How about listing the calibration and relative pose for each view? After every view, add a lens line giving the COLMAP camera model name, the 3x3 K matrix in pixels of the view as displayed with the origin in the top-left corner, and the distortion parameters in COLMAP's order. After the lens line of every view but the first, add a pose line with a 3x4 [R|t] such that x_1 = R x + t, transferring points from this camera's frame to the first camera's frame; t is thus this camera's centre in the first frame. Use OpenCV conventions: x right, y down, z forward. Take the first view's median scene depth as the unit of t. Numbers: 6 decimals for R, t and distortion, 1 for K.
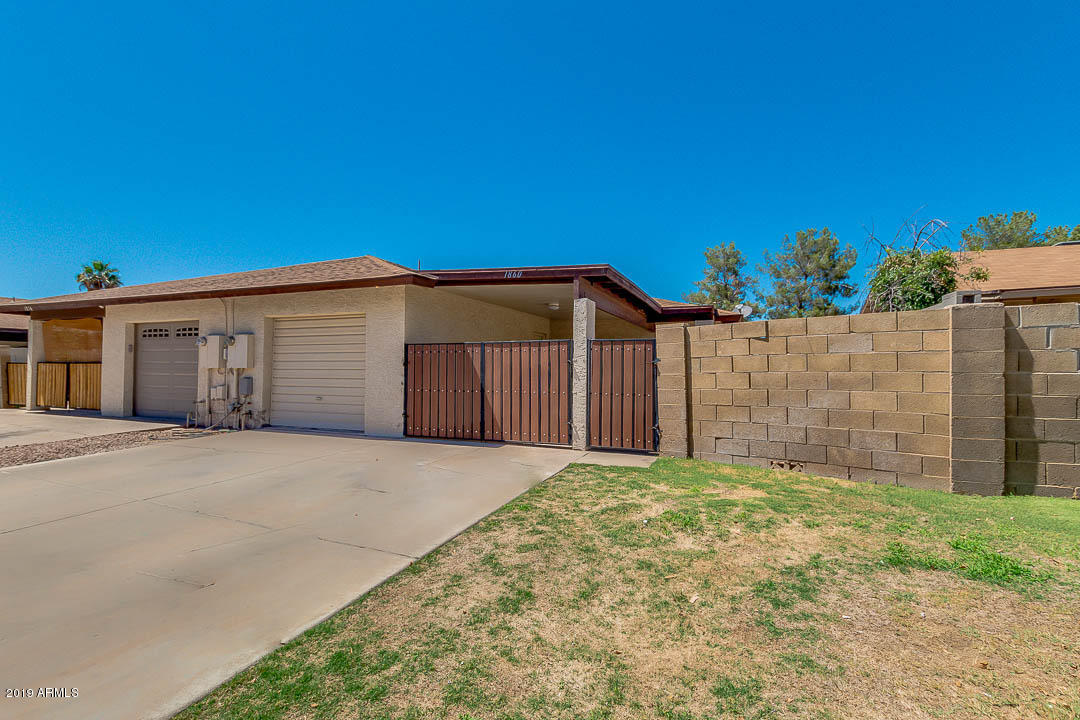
lens RADIAL K [[497.9, 0, 532.9], [0, 497.9, 365.5], [0, 0, 1]] dist [0.001936, -0.000204]
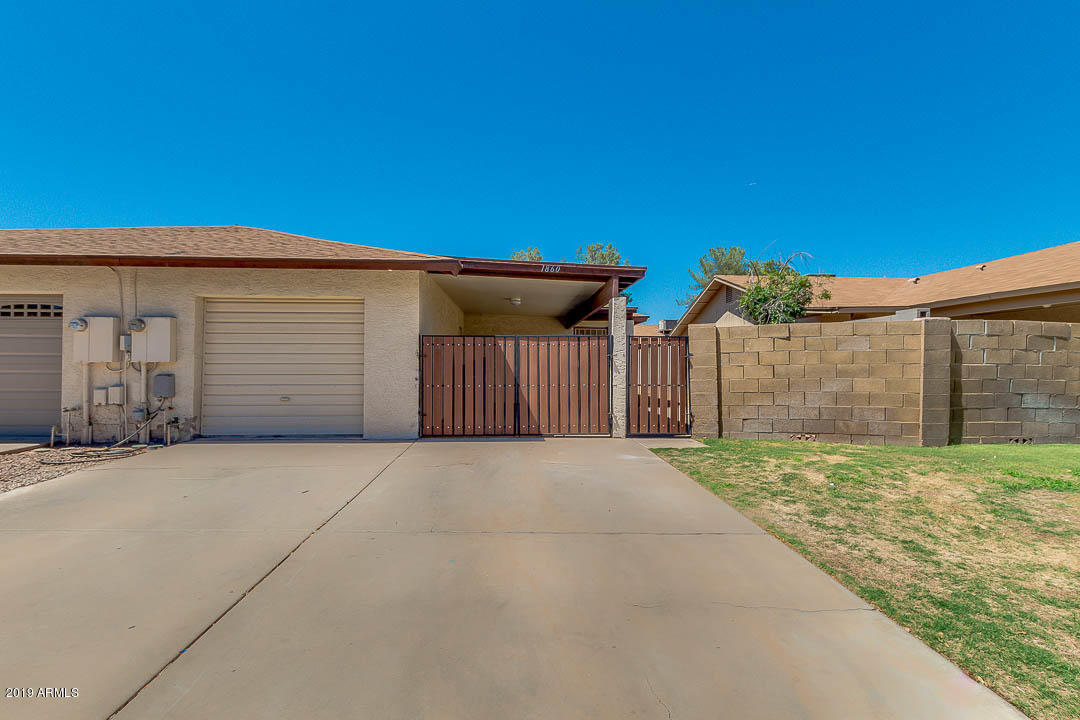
lens RADIAL K [[497.9, 0, 532.9], [0, 497.9, 365.5], [0, 0, 1]] dist [0.001936, -0.000204]
pose [[0.905331, -0.002478, 0.424699, -0.520482], [-0.001391, 0.999960, 0.008799, 0.003961], [-0.424704, -0.008557, 0.905292, 0.103875]]
